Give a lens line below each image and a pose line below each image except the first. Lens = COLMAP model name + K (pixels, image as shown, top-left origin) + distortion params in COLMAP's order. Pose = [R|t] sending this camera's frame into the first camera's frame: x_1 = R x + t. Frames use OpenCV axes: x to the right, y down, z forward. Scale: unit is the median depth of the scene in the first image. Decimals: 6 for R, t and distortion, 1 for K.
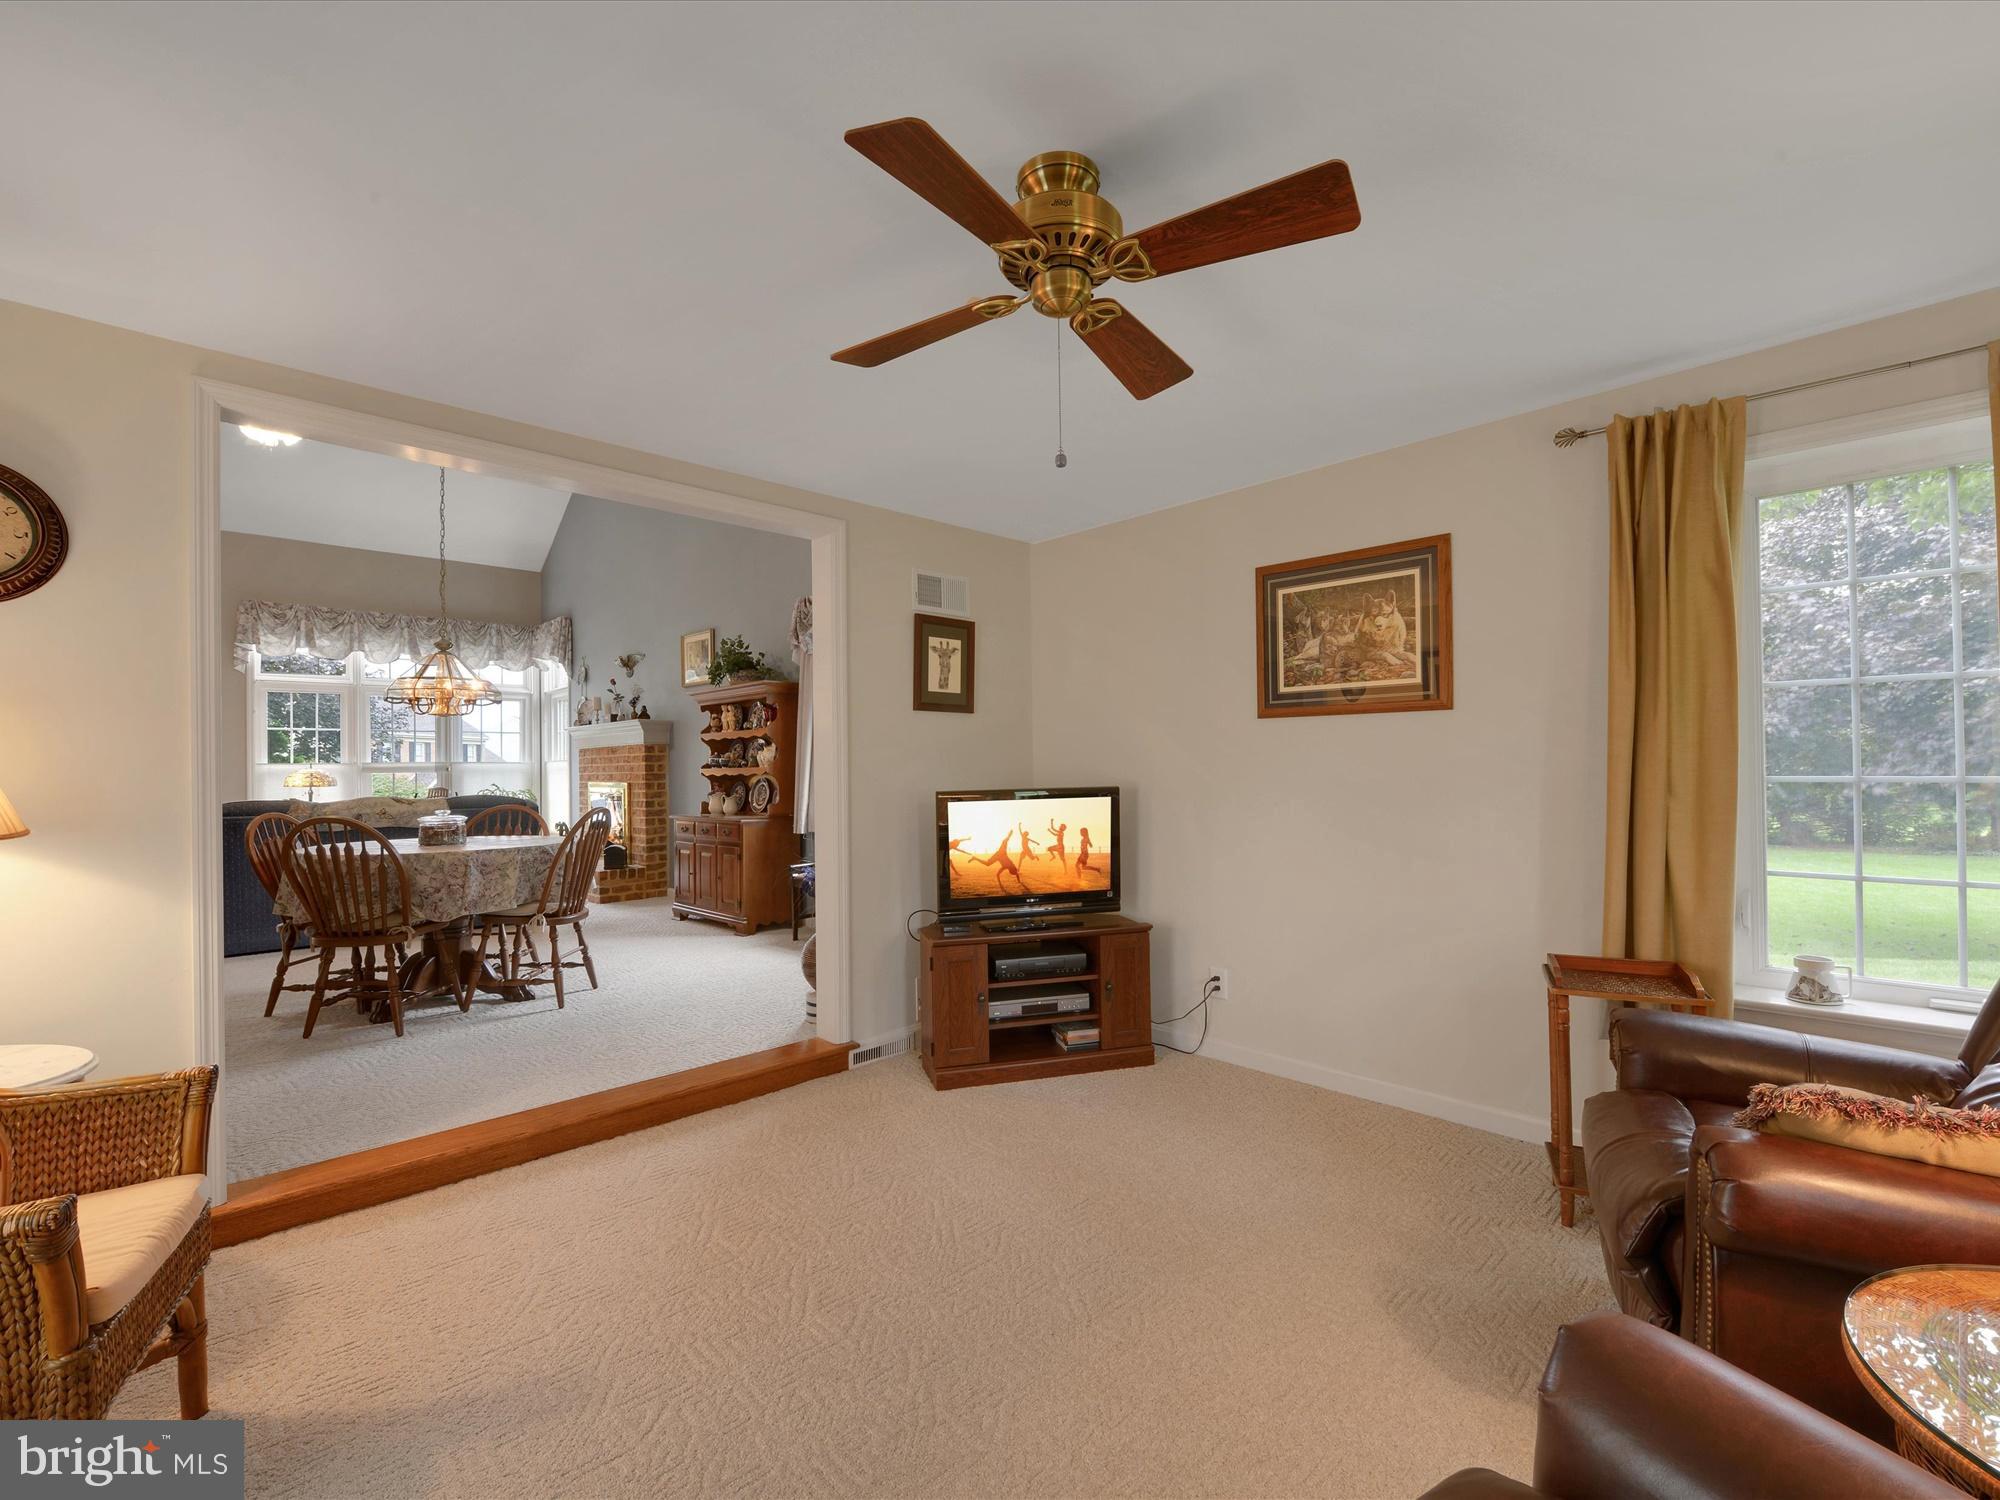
lens RADIAL K [[903.7, 0, 1000.1], [0, 903.7, 760.3], [0, 0, 1]] dist [-0.007894, -0.000866]
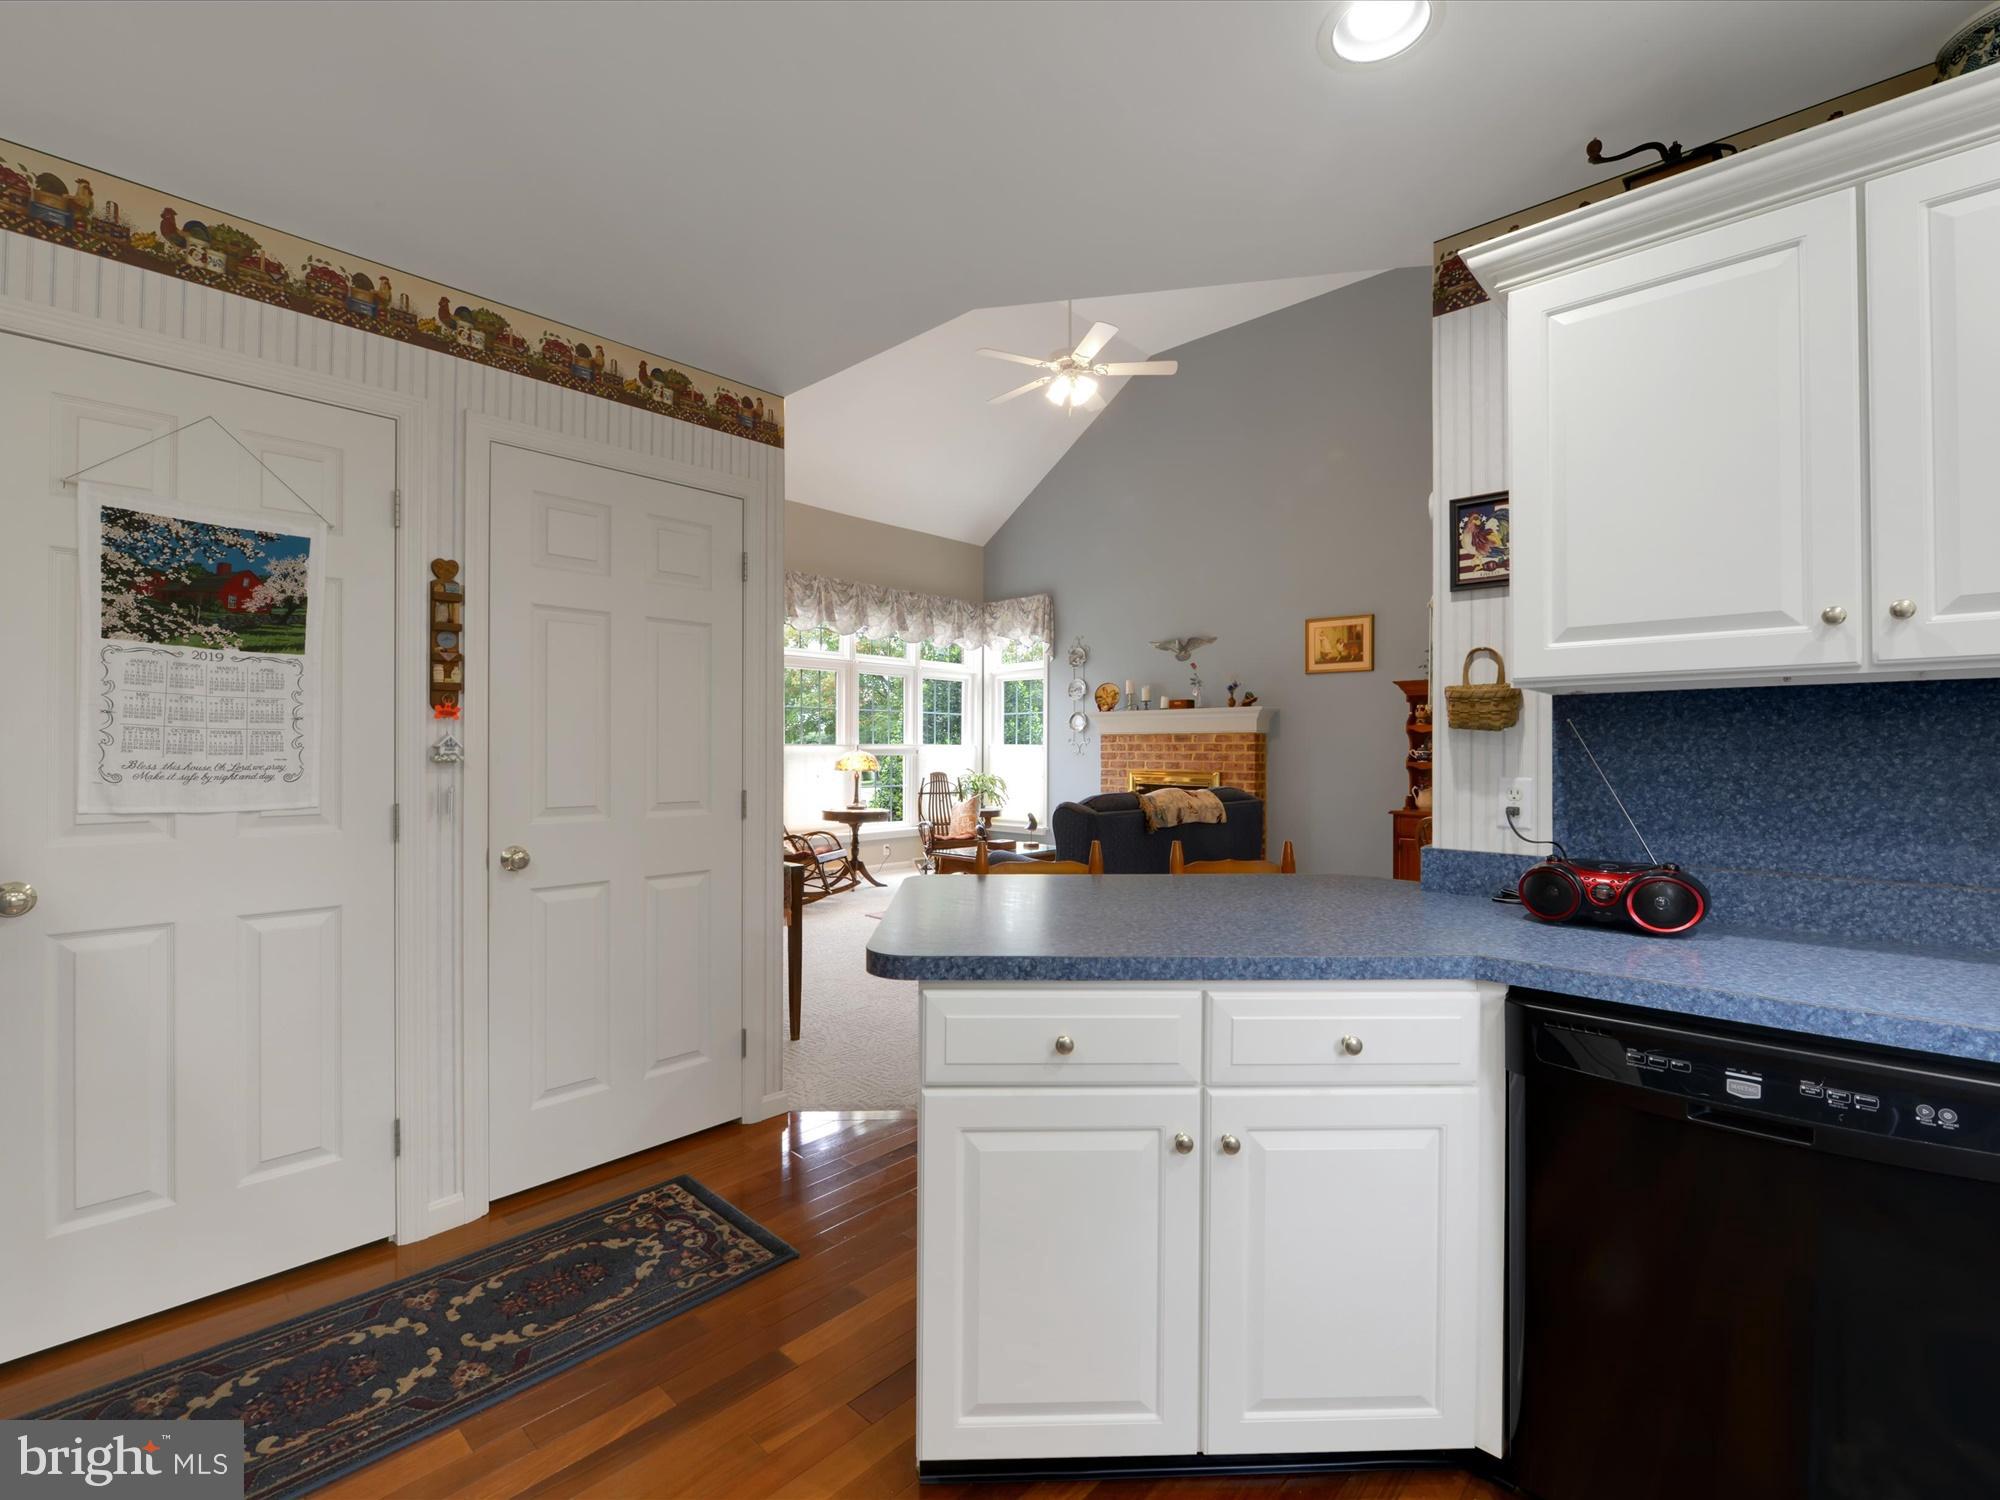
lens RADIAL K [[903.7, 0, 1009.6], [0, 903.7, 765.9], [0, 0, 1]] dist [-0.007894, -0.000866]
pose [[0.997877, 0.012797, 0.063858, -0.637418], [-0.014832, 0.999394, 0.031488, -0.007760], [-0.063416, -0.032368, 0.997462, 0.042950]]
